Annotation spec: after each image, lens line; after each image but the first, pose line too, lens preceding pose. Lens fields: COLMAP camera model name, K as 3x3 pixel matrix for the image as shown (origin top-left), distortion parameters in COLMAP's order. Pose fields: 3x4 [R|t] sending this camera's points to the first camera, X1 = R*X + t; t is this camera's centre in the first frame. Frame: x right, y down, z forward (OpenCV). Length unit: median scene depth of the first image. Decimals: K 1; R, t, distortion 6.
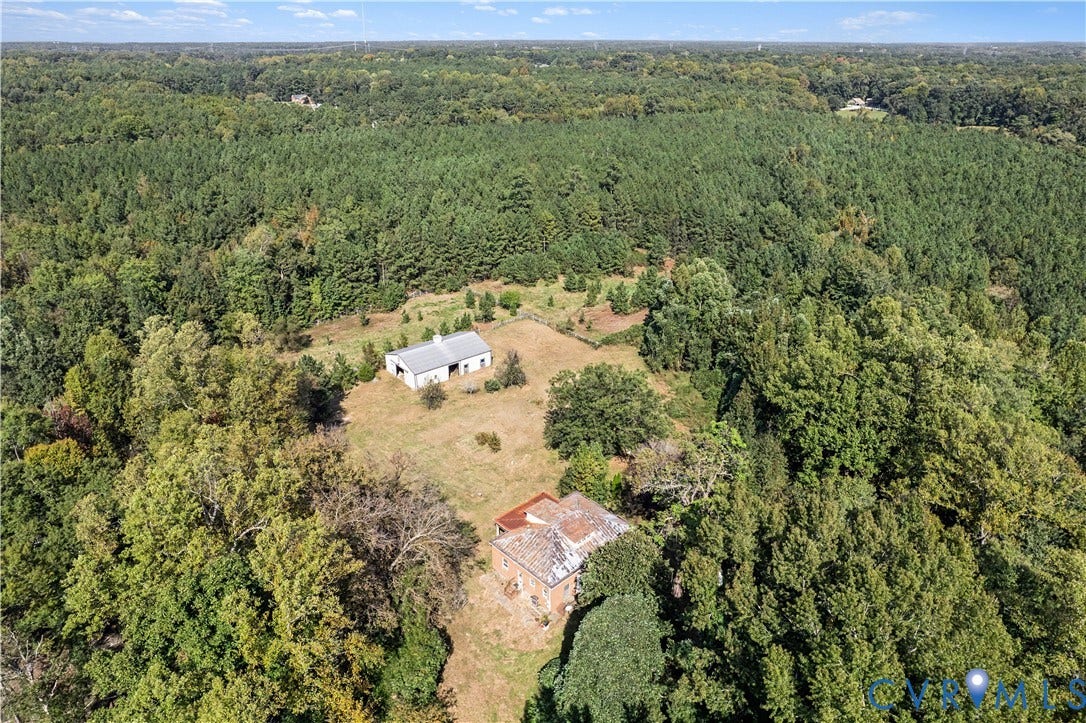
lens RADIAL K [[672.1, 0, 543.0], [0, 672.1, 361.5], [0, 0, 1]] dist [-0.001345, -0.000559]
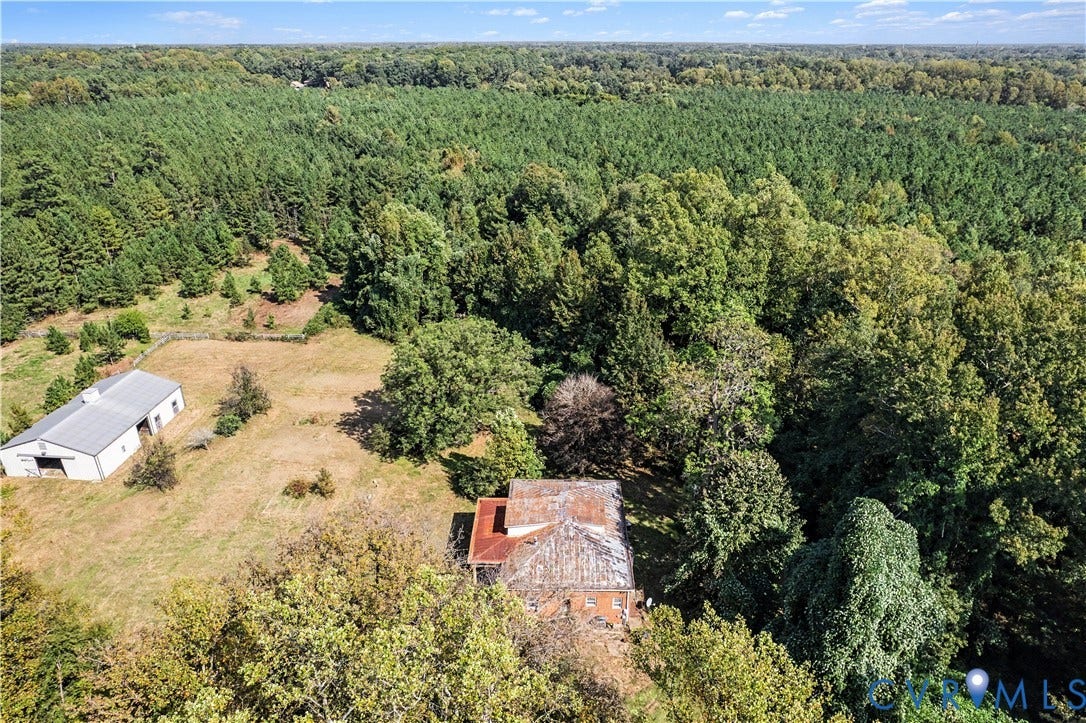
lens RADIAL K [[672.1, 0, 543.0], [0, 672.1, 361.5], [0, 0, 1]] dist [-0.001345, -0.000559]
pose [[0.725200, -0.317595, 0.610916, -0.180733], [0.309757, 0.942895, 0.122477, -0.007633], [-0.614927, 0.100415, 0.782165, 0.199502]]
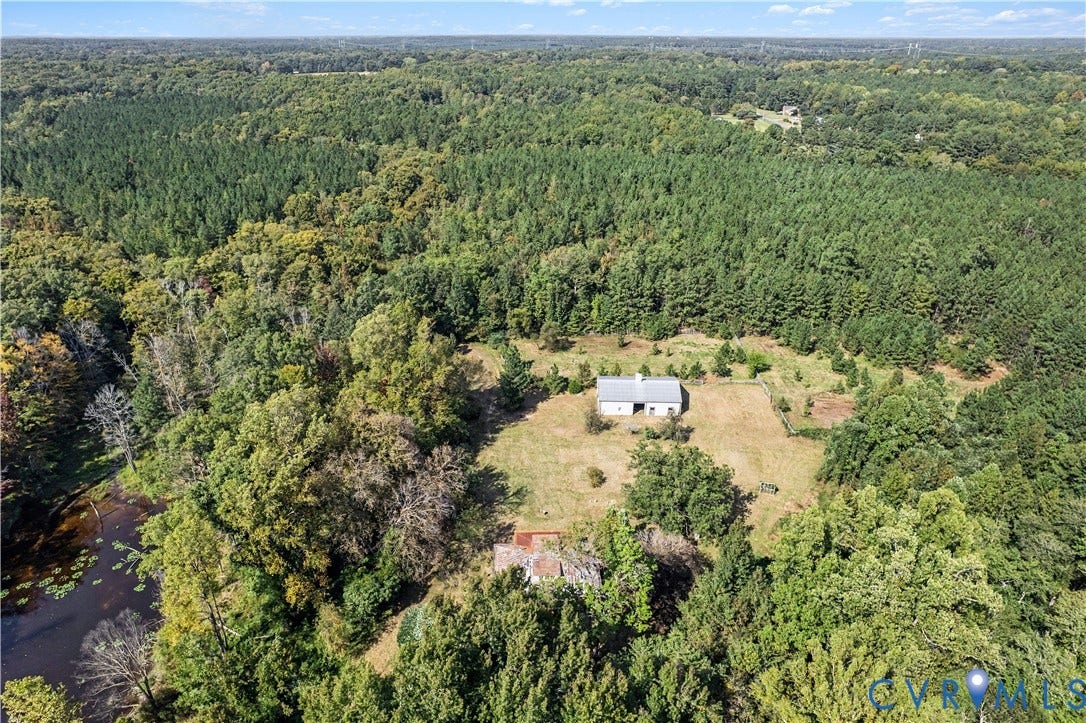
lens RADIAL K [[672.1, 0, 543.0], [0, 672.1, 361.5], [0, 0, 1]] dist [-0.001345, -0.000559]
pose [[0.778883, 0.286064, -0.558129, 0.267868], [-0.291562, 0.953065, 0.081604, -0.083263], [0.555277, 0.099169, 0.825732, -0.002529]]
